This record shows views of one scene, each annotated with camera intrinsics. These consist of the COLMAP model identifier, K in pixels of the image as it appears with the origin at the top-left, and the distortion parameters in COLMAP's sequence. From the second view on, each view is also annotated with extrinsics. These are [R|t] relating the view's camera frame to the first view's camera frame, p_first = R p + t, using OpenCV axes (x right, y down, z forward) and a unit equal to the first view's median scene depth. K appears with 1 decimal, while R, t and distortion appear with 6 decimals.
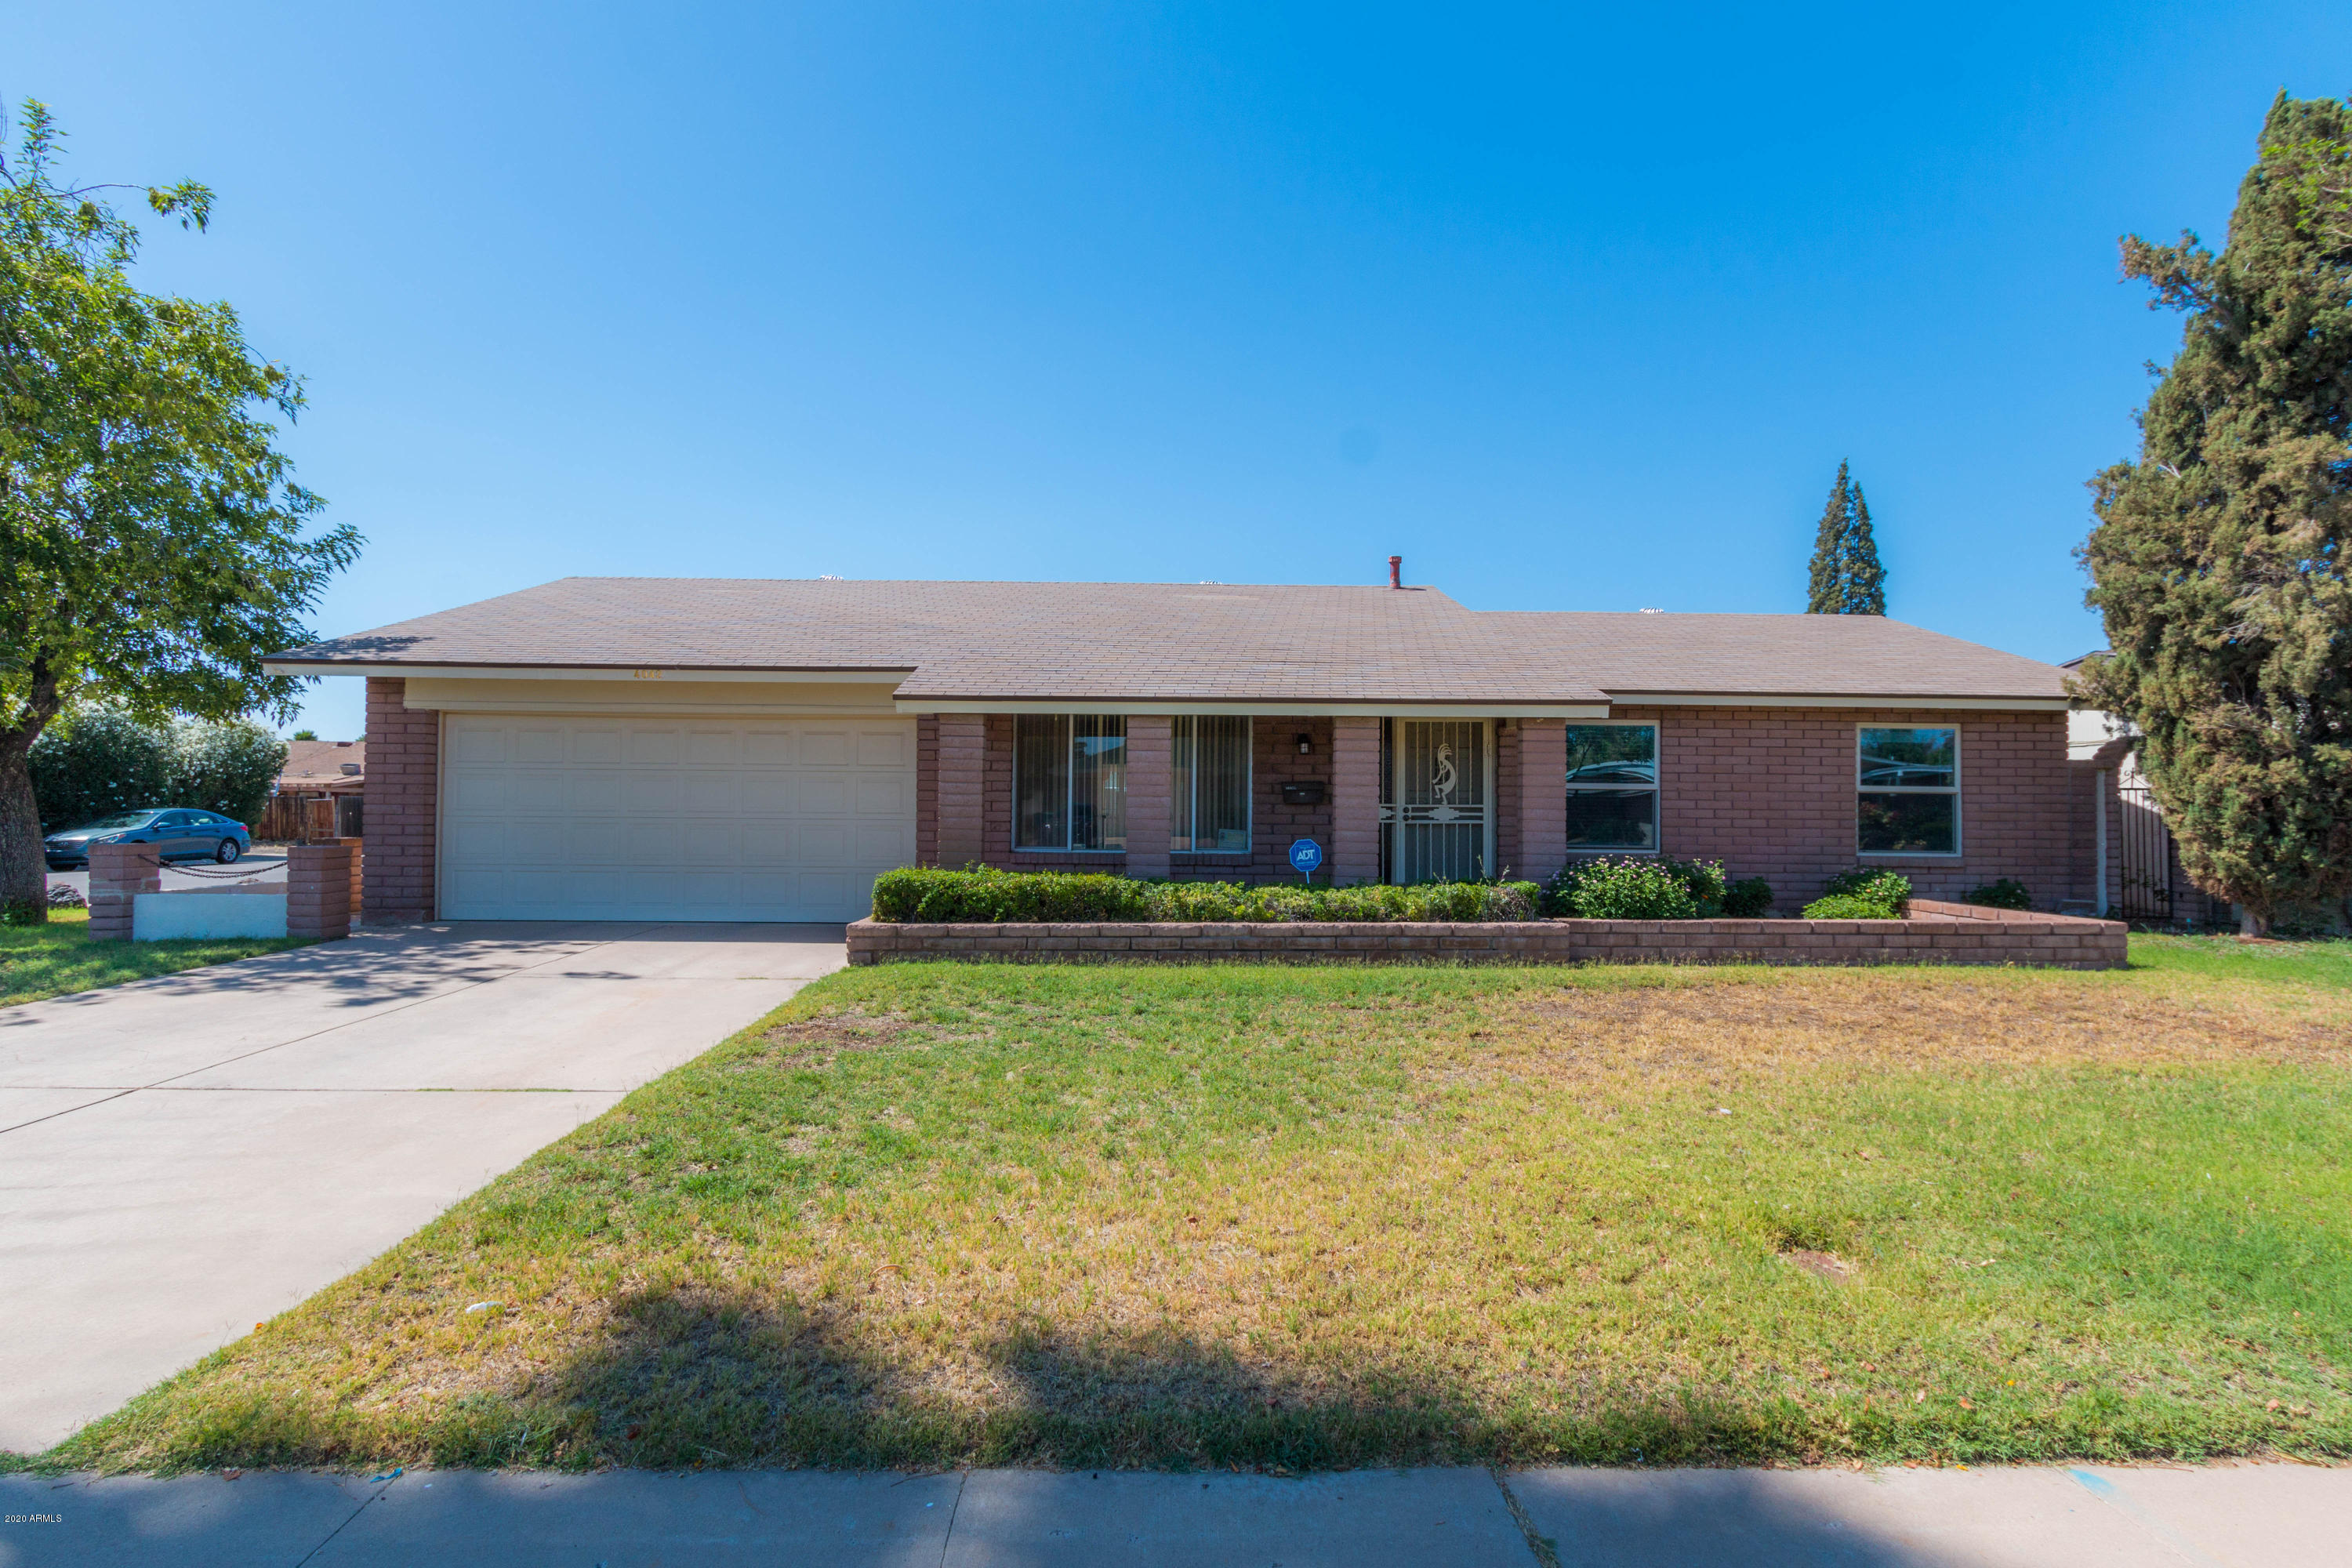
lens RADIAL K [[1100.0, 0, 1186.1], [0, 1100.0, 756.5], [0, 0, 1]] dist [-0.001122, -0.000024]
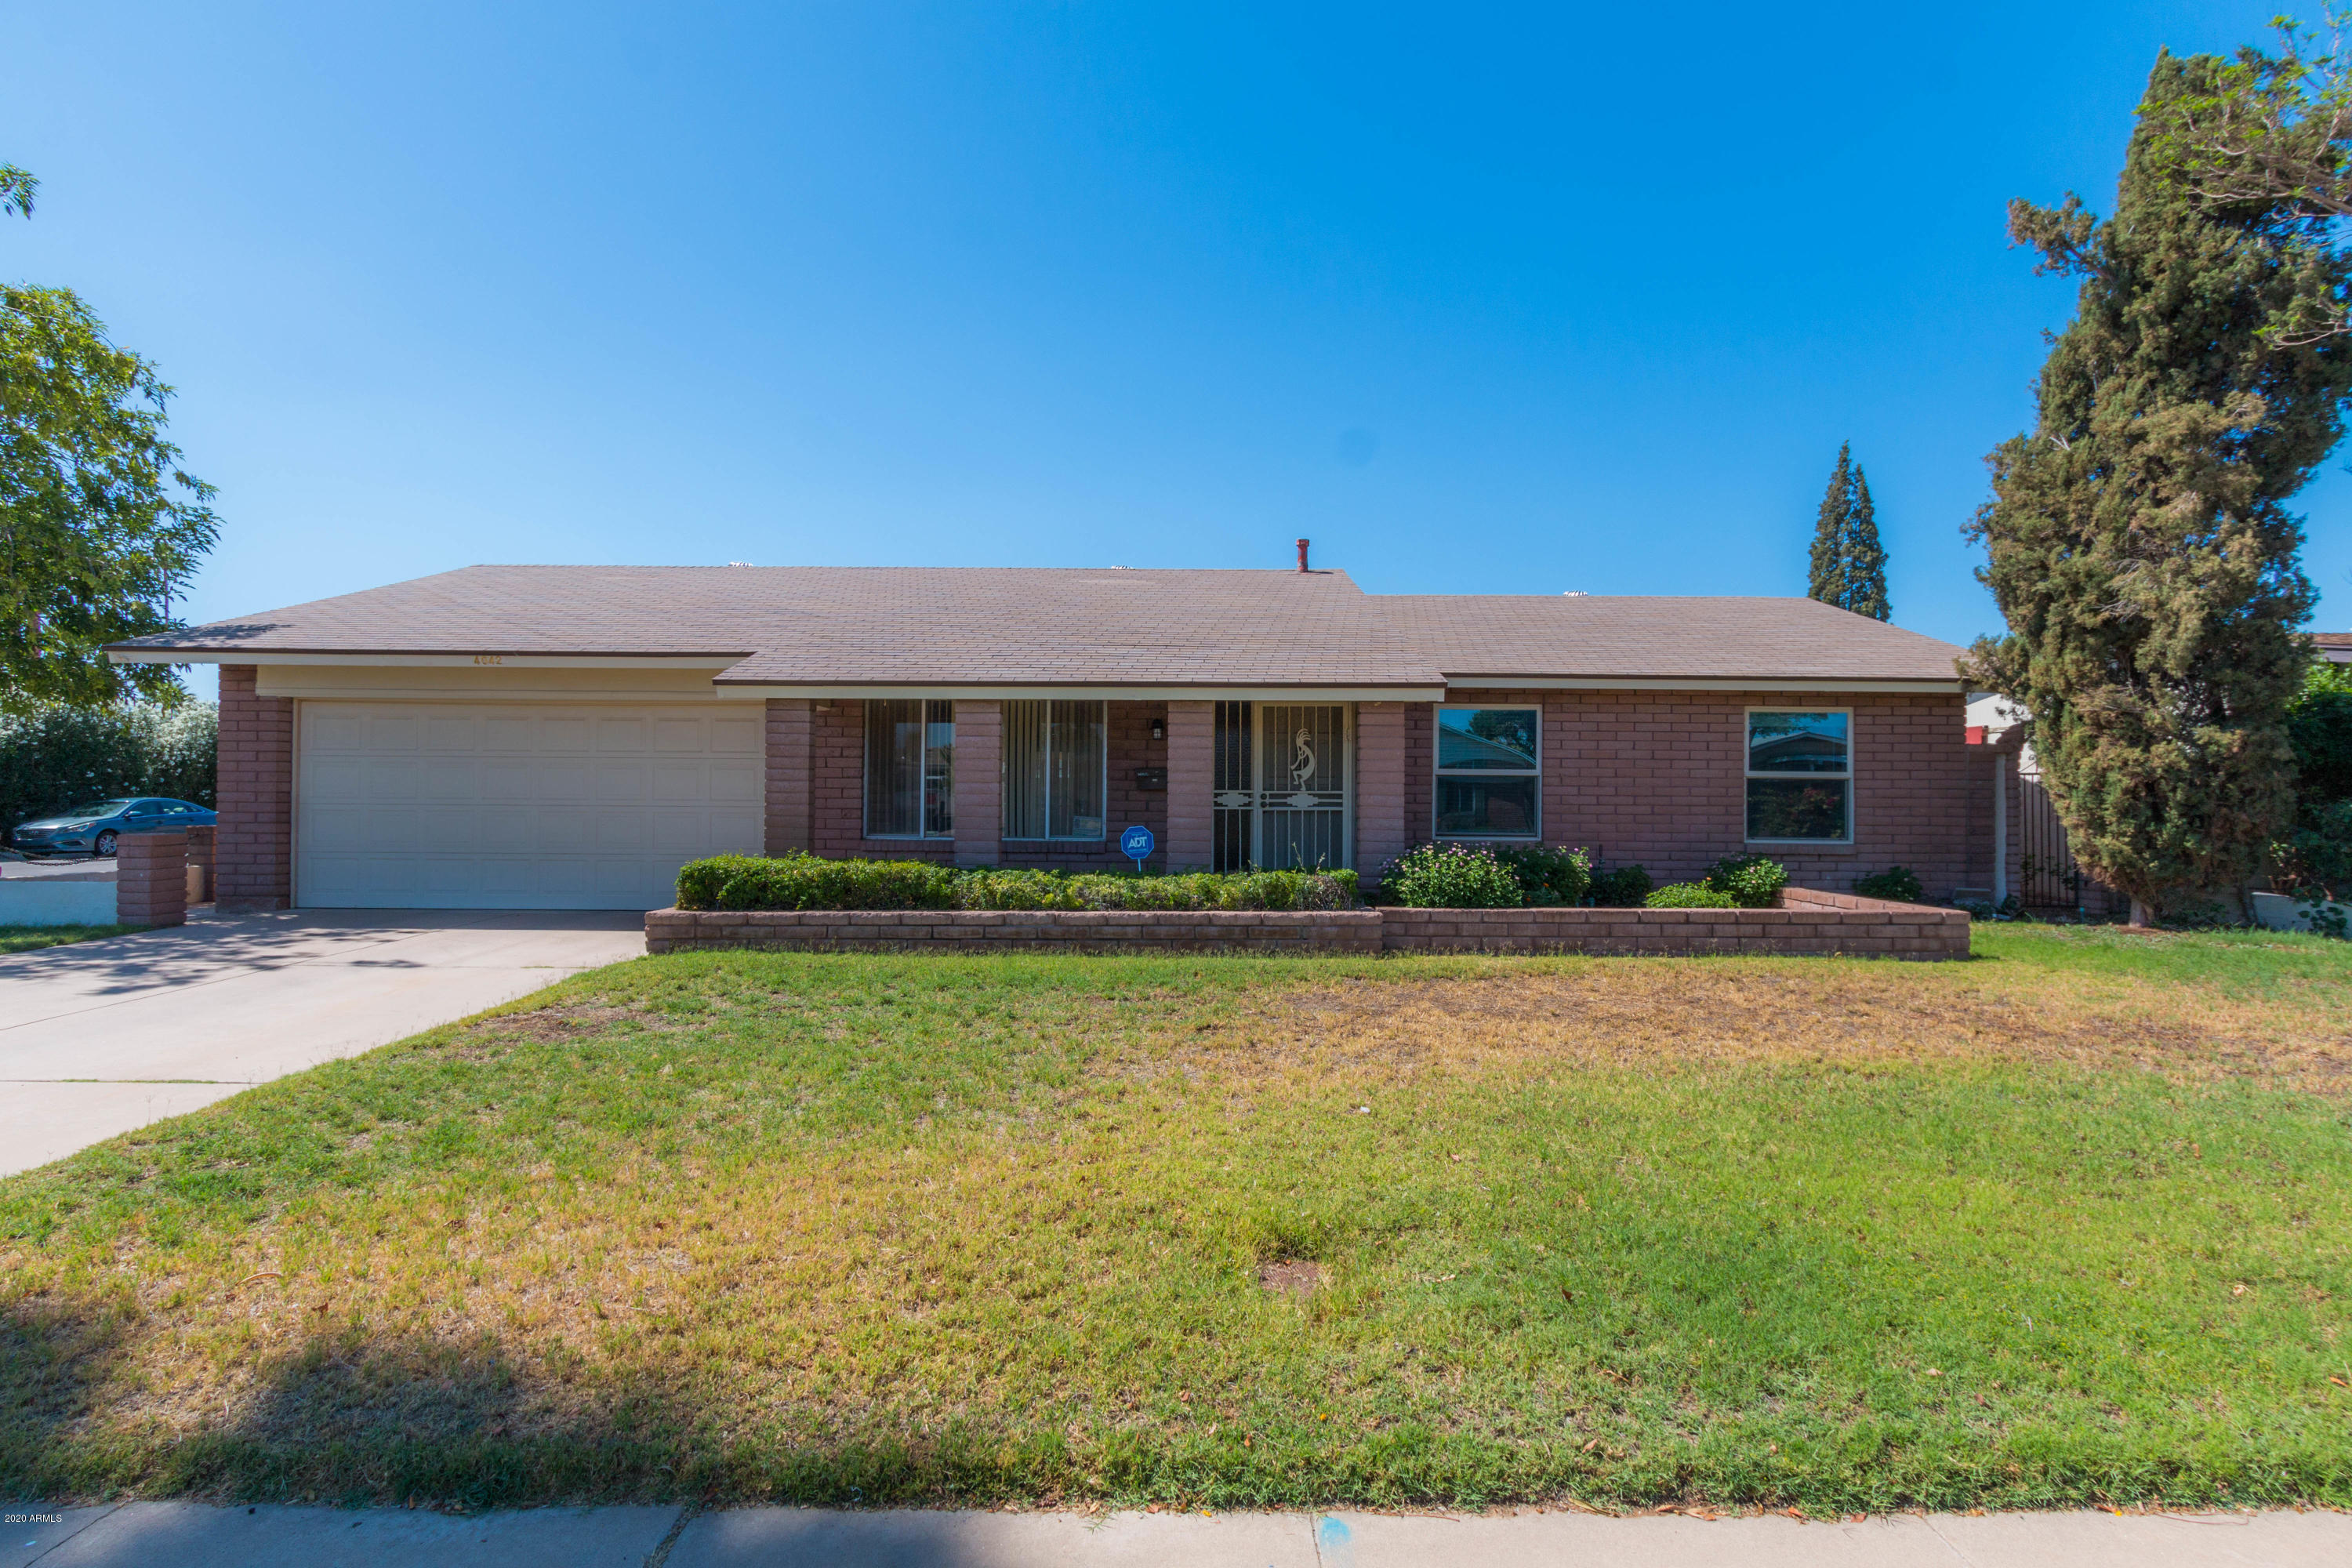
lens RADIAL K [[1100.0, 0, 1186.2], [0, 1100.0, 749.6], [0, 0, 1]] dist [-0.001122, -0.000024]
pose [[0.999801, -0.002177, -0.019837, 0.157169], [0.002254, 0.999990, 0.003893, 0.003132], [0.019828, -0.003937, 0.999796, 0.021255]]
